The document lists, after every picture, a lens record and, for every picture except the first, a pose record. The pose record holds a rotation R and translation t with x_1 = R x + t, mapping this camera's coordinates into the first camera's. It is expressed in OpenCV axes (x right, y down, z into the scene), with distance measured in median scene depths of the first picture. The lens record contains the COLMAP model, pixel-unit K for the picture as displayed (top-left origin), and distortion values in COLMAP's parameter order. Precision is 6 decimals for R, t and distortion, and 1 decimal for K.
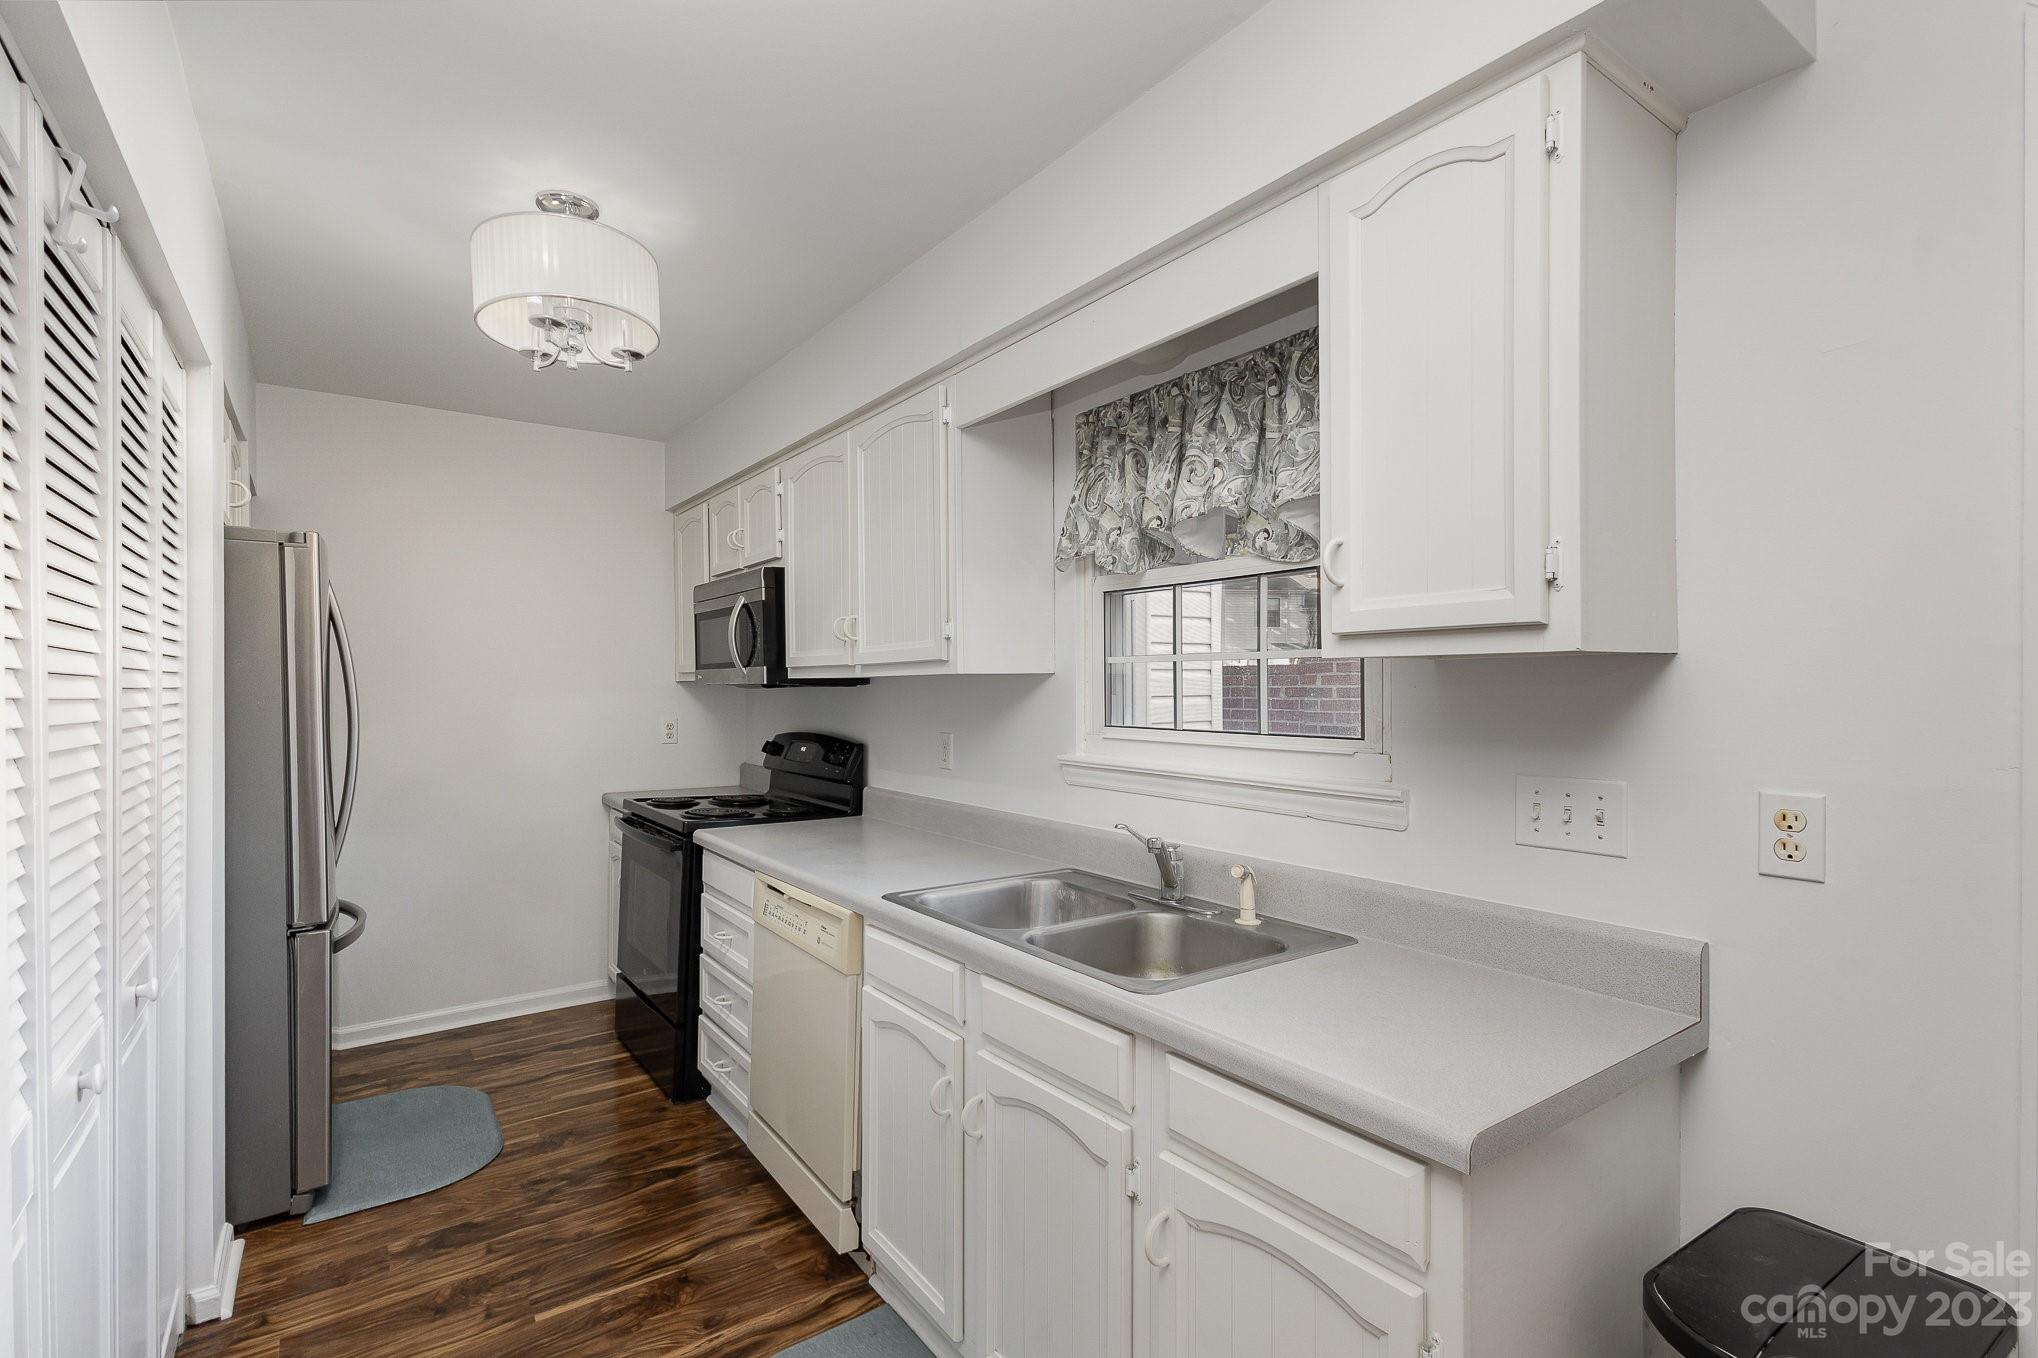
lens RADIAL K [[934.7, 0, 1007.5], [0, 934.7, 689.4], [0, 0, 1]] dist [0.010217, 0.000171]
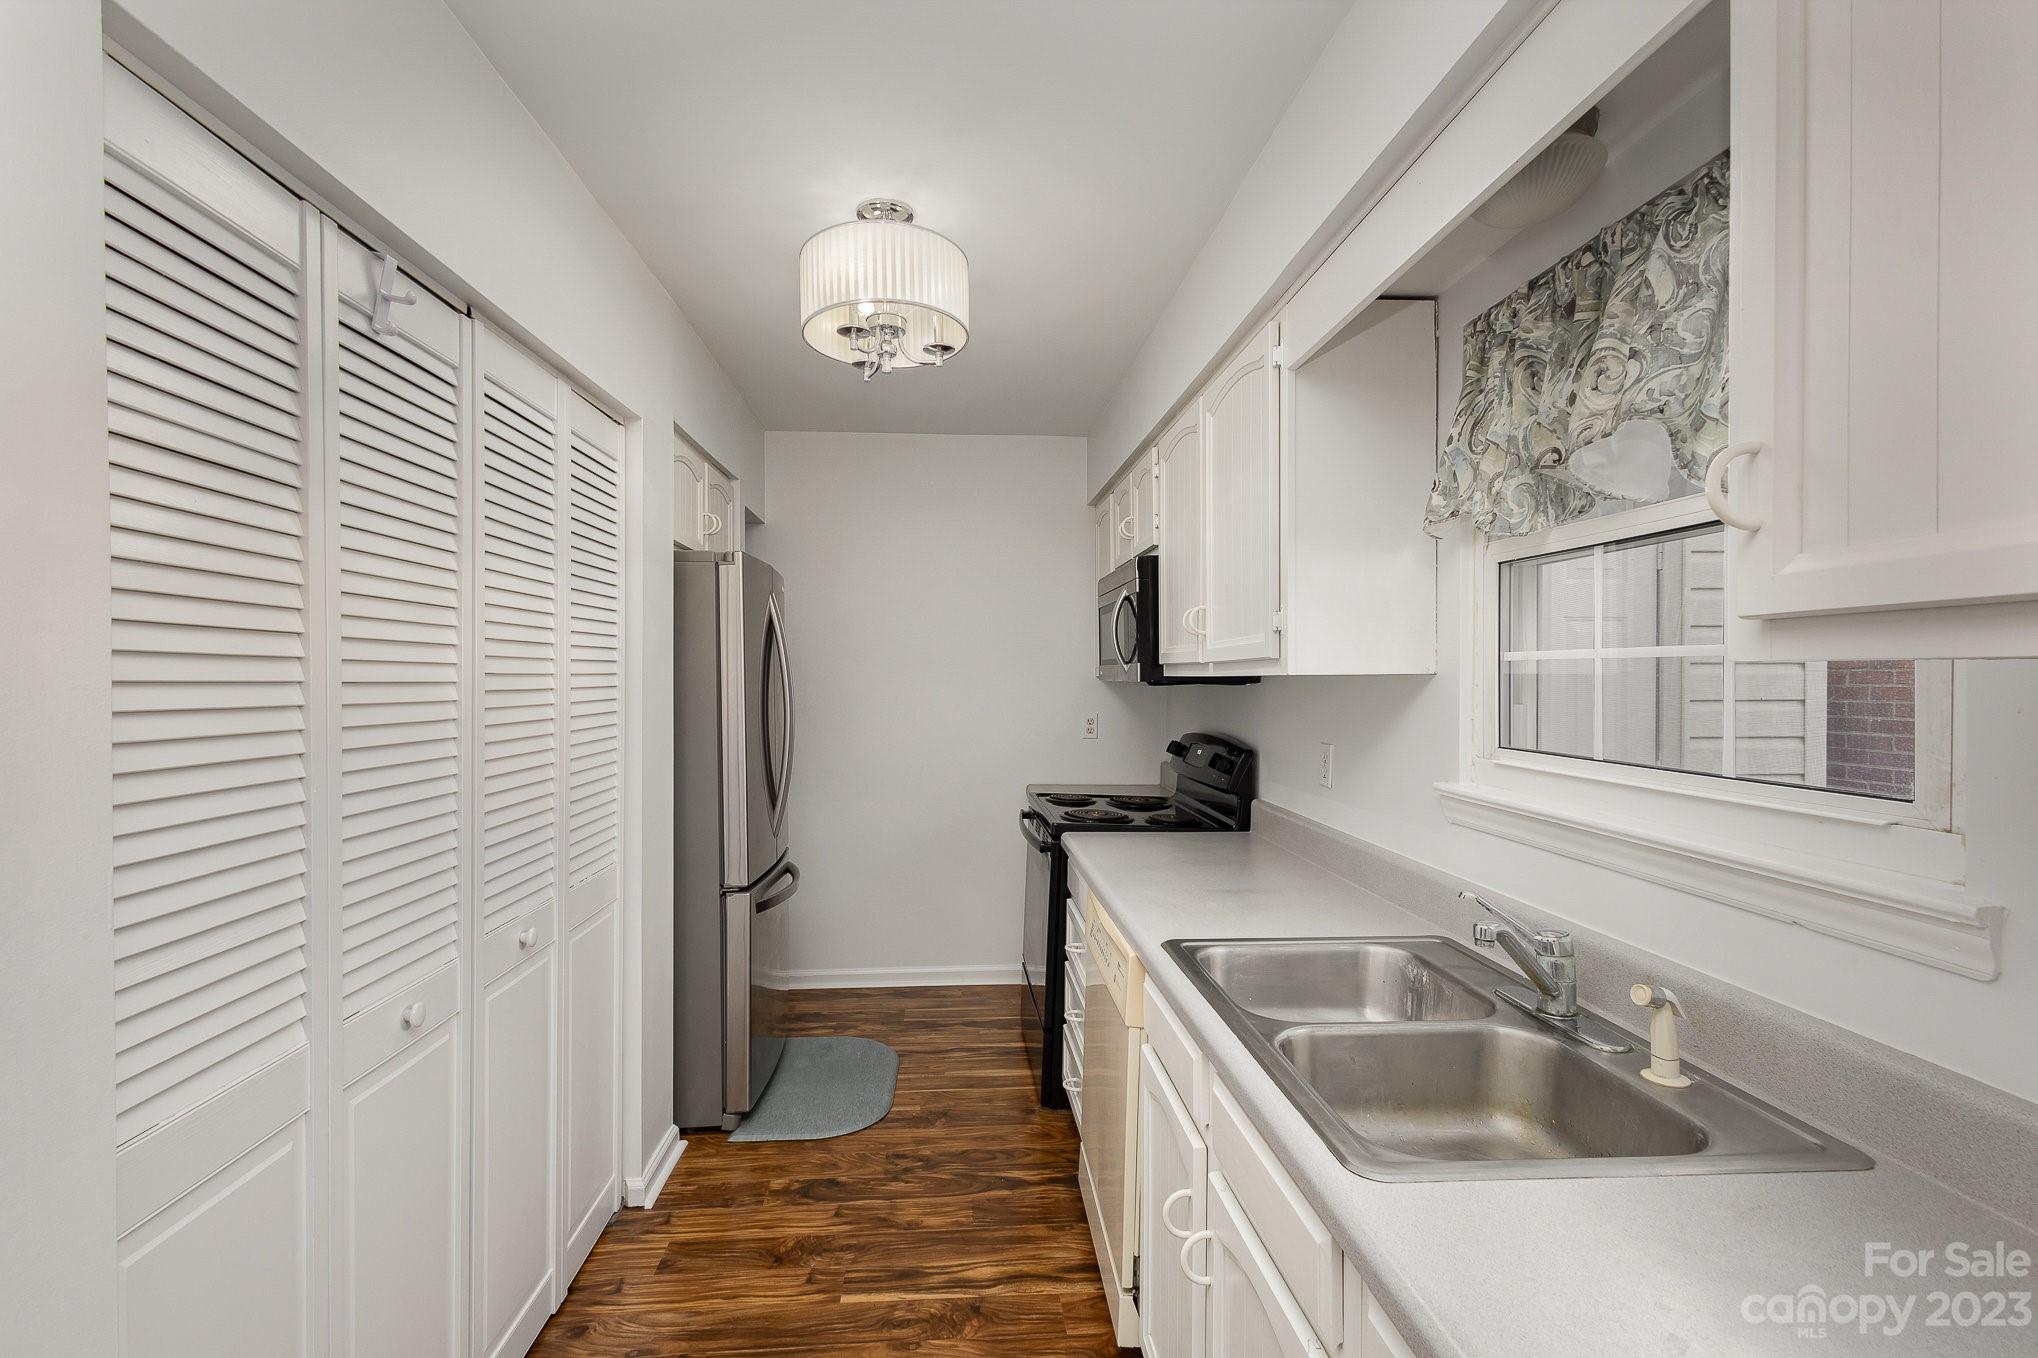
lens RADIAL K [[934.7, 0, 1020.2], [0, 934.7, 683.4], [0, 0, 1]] dist [0.010217, 0.000171]
pose [[0.855650, 0.008291, -0.517489, 0.168285], [-0.005523, 0.999961, 0.006889, -0.013804], [0.517526, -0.003037, 0.855662, 0.191394]]
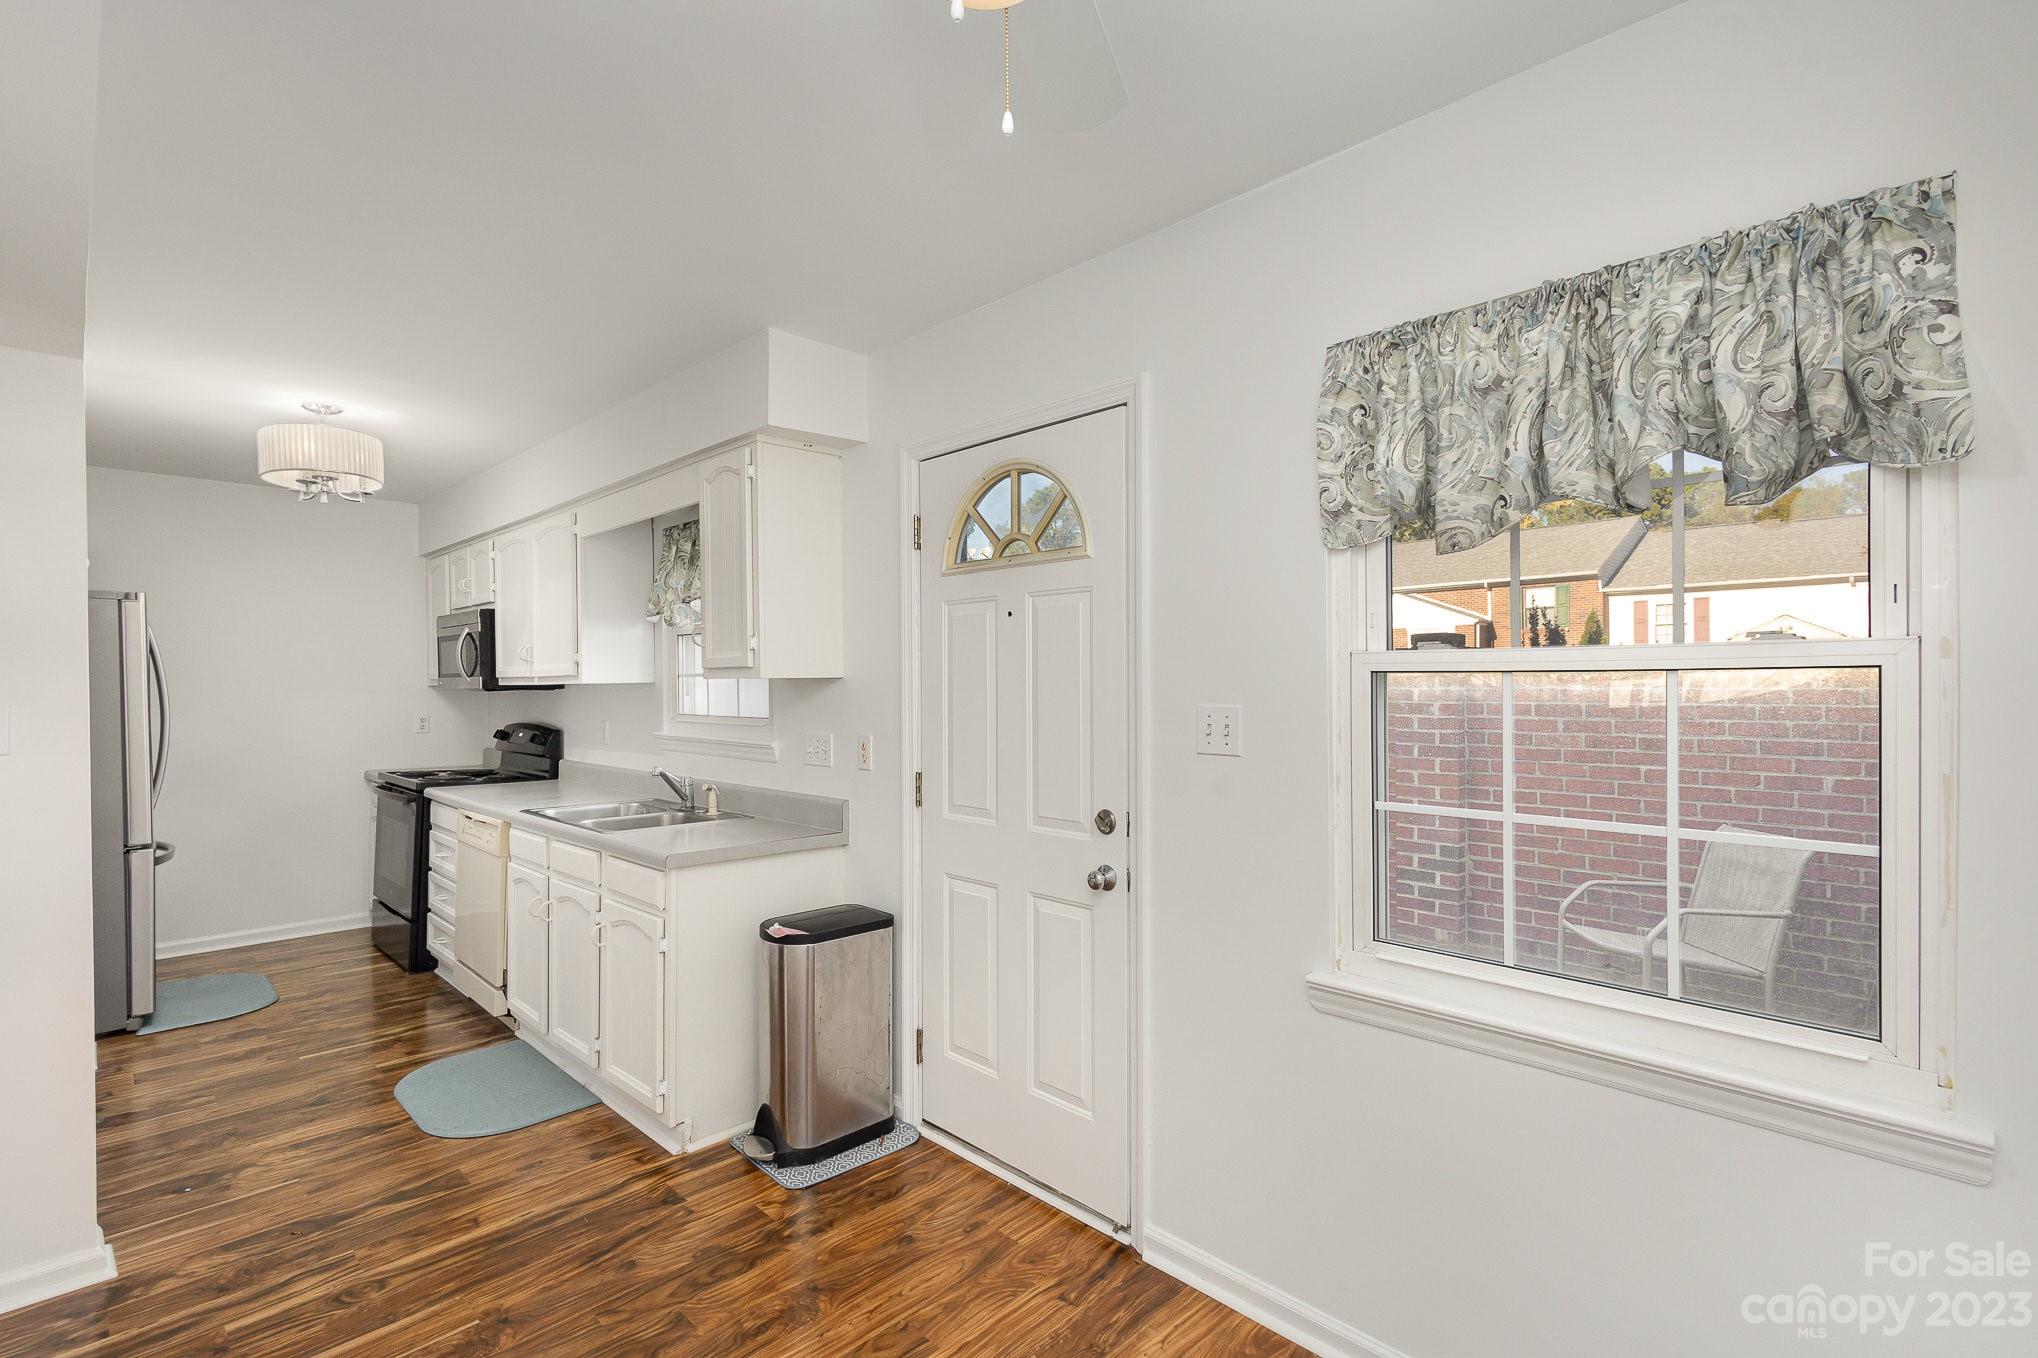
lens RADIAL K [[934.7, 0, 1008.7], [0, 934.7, 687.5], [0, 0, 1]] dist [0.010217, 0.000171]
pose [[0.986978, -0.001532, 0.160848, 0.436405], [0.001733, 0.999998, -0.001110, -0.006357], [-0.160846, 0.001374, 0.986979, -0.790742]]
